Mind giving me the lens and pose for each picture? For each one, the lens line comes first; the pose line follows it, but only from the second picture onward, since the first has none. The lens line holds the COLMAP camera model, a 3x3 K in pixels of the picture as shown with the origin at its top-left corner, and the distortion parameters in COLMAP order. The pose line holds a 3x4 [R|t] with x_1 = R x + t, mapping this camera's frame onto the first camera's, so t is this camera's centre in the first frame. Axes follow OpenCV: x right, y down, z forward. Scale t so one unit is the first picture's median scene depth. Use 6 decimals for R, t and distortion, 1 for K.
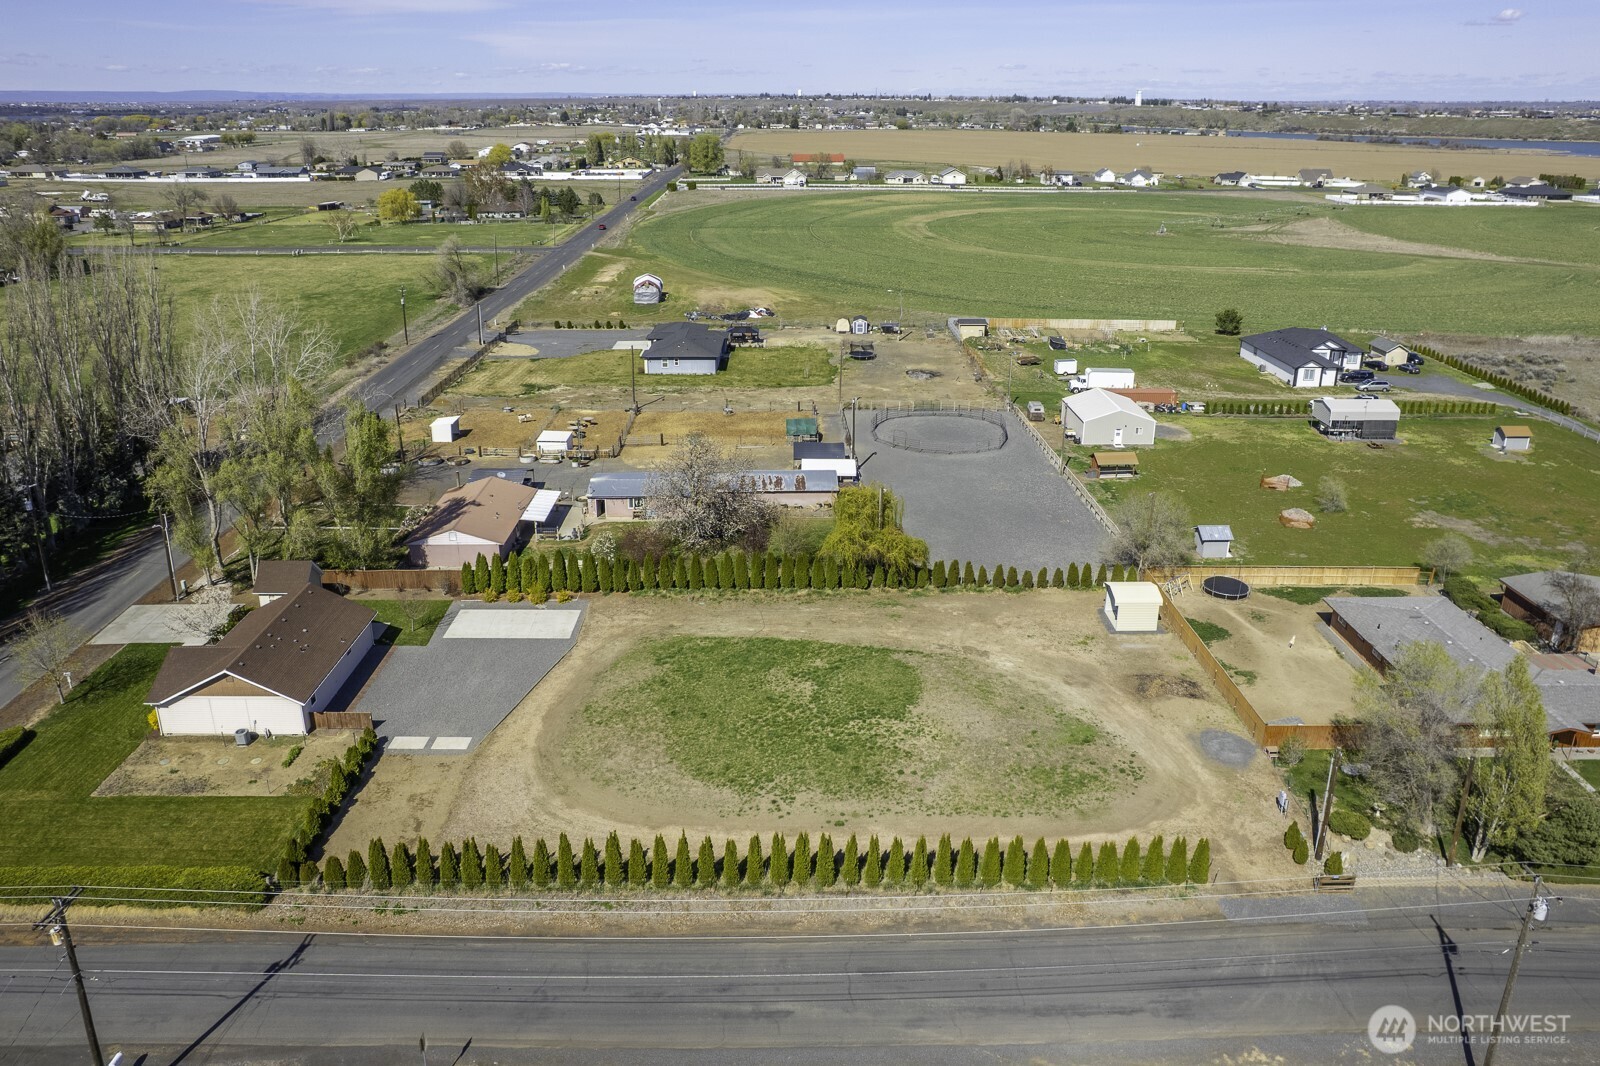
lens RADIAL K [[1097.1, 0, 810.8], [0, 1097.1, 524.9], [0, 0, 1]] dist [-0.077222, 0.060798]
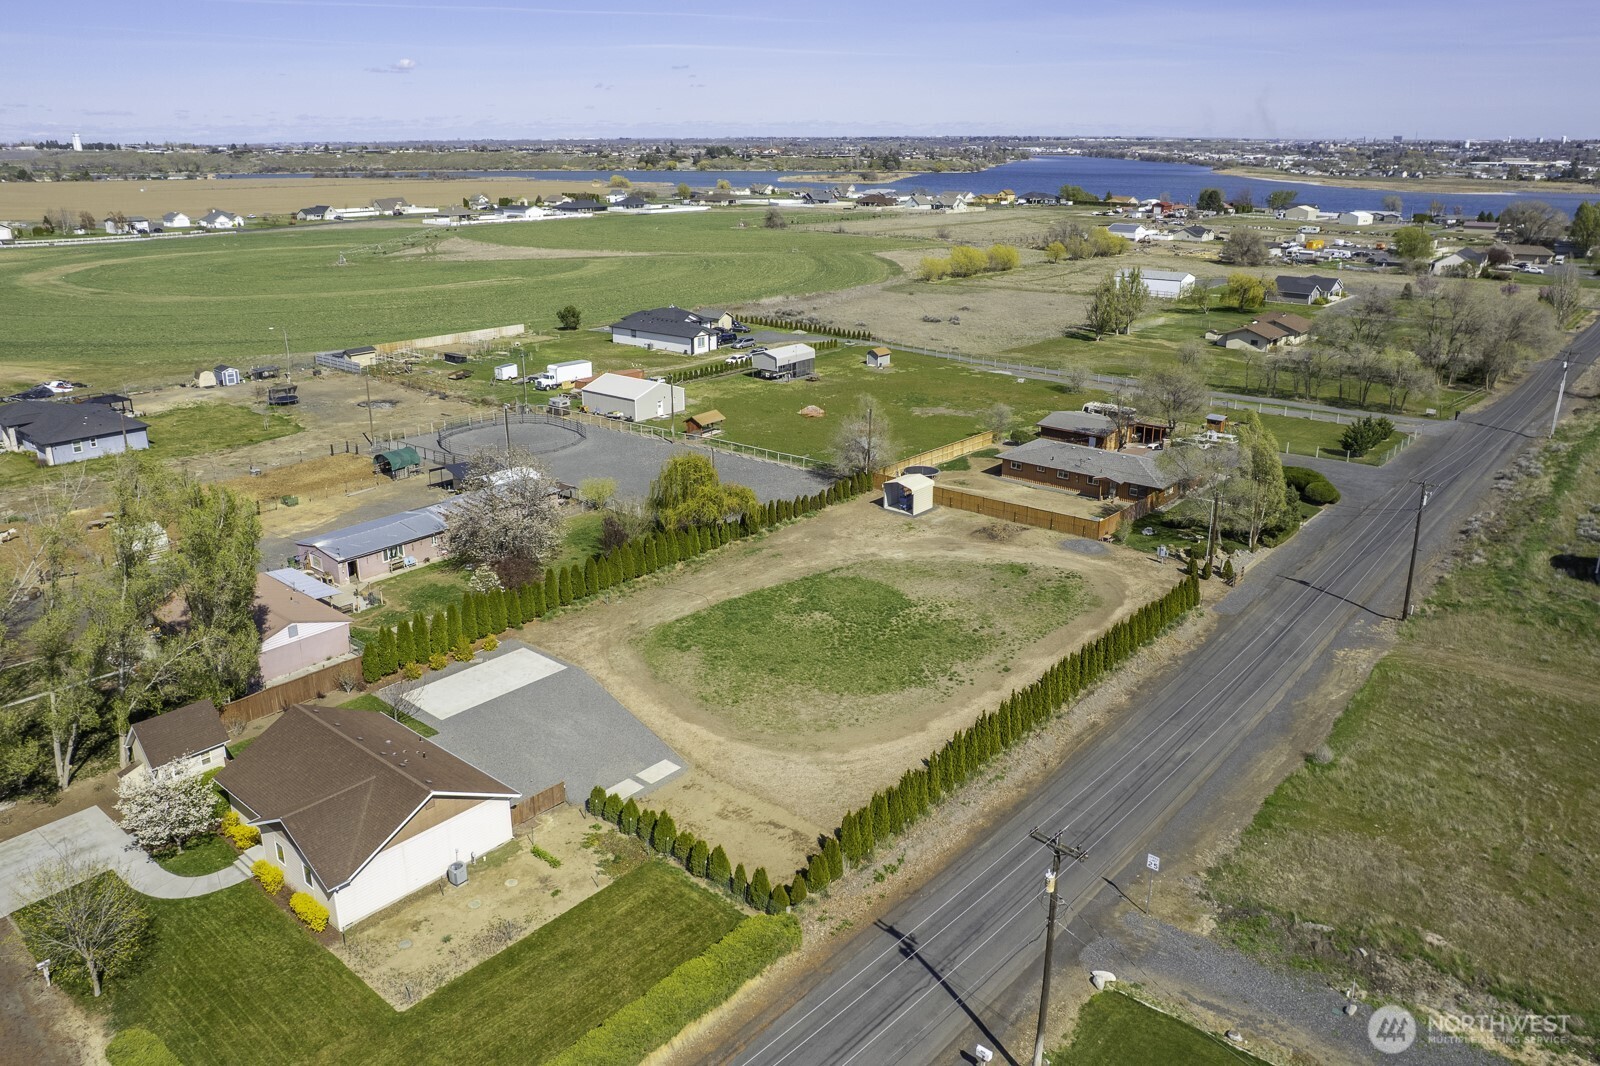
lens RADIAL K [[1149.0, 0, 812.5], [0, 1149.0, 485.5], [0, 0, 1]] dist [-0.080951, 0.063371]
pose [[0.652825, -0.222756, 0.724016, -0.371883], [0.280753, 0.958867, 0.041865, -0.010429], [-0.703561, 0.175940, 0.688511, 0.101685]]
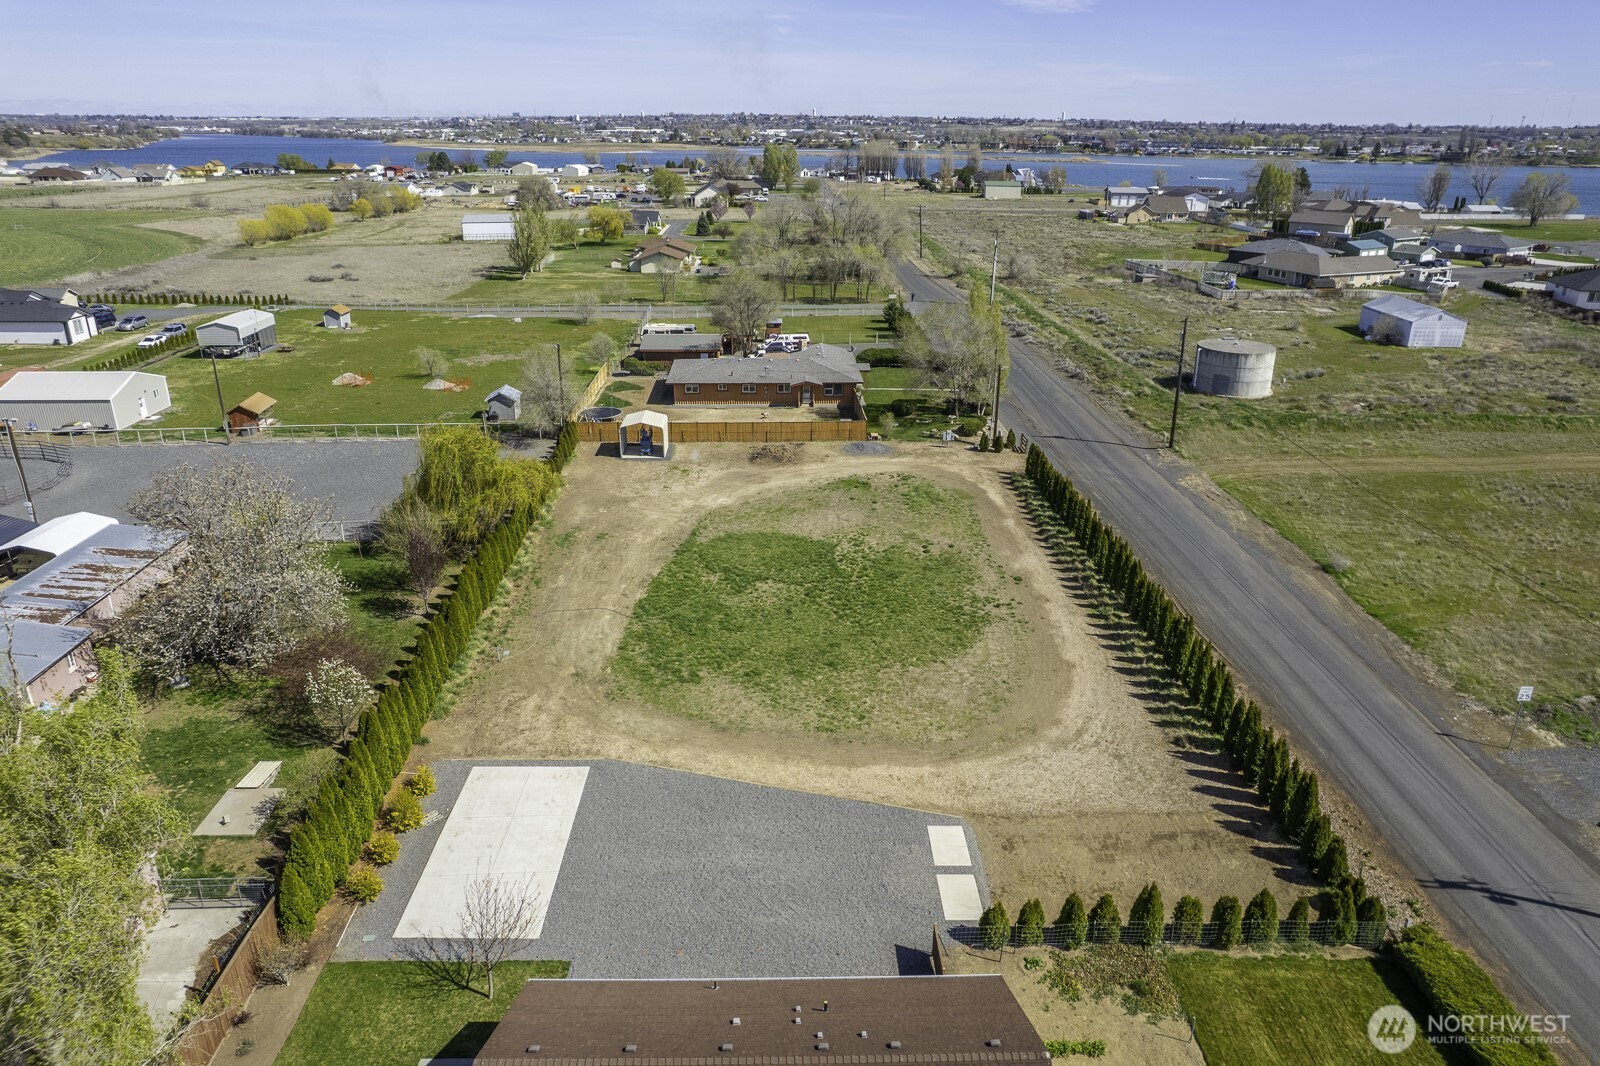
lens RADIAL K [[1027.0, 0, 808.1], [0, 1027.0, 511.6], [0, 0, 1]] dist [-0.084776, 0.077247]
pose [[-0.009801, -0.362581, 0.931901, -0.333276], [0.361020, 0.867804, 0.341440, -0.072868], [-0.932507, 0.339781, 0.122394, 0.404914]]
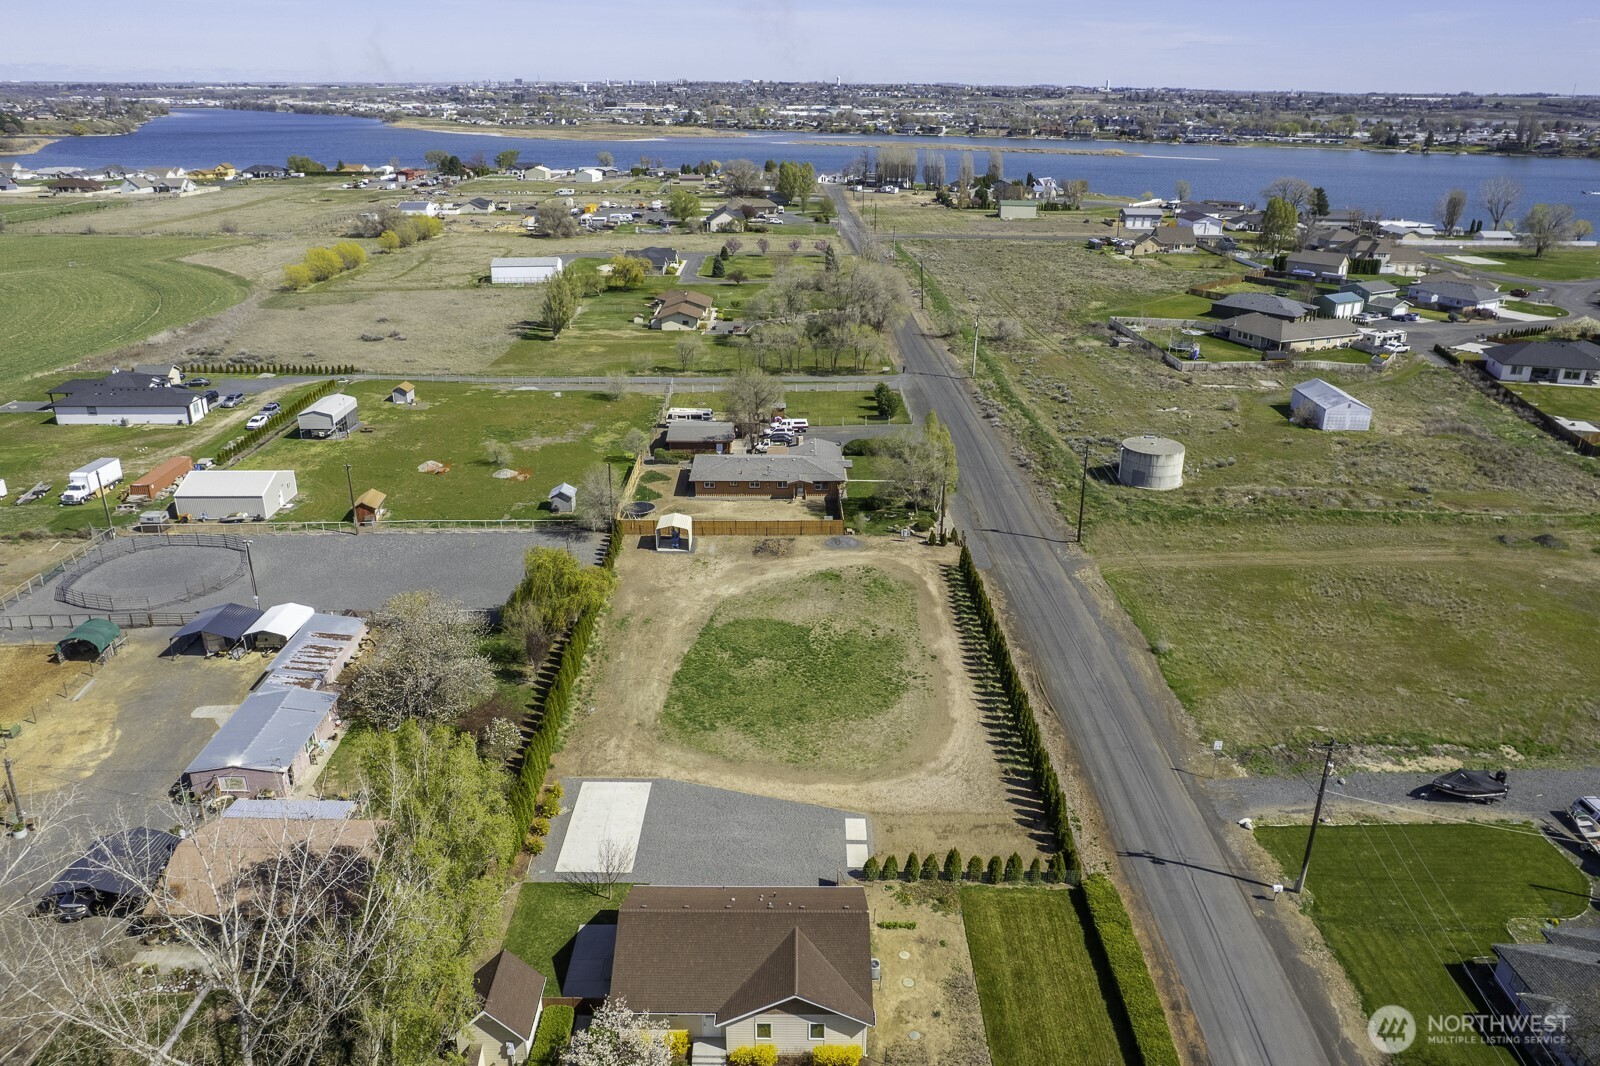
lens RADIAL K [[1097.1, 0, 810.8], [0, 1097.1, 524.9], [0, 0, 1]] dist [-0.077222, 0.060798]
pose [[0.008007, -0.375384, 0.926835, -0.511212], [0.359976, 0.865807, 0.347557, -0.184659], [-0.932927, 0.330856, 0.142062, 0.341802]]
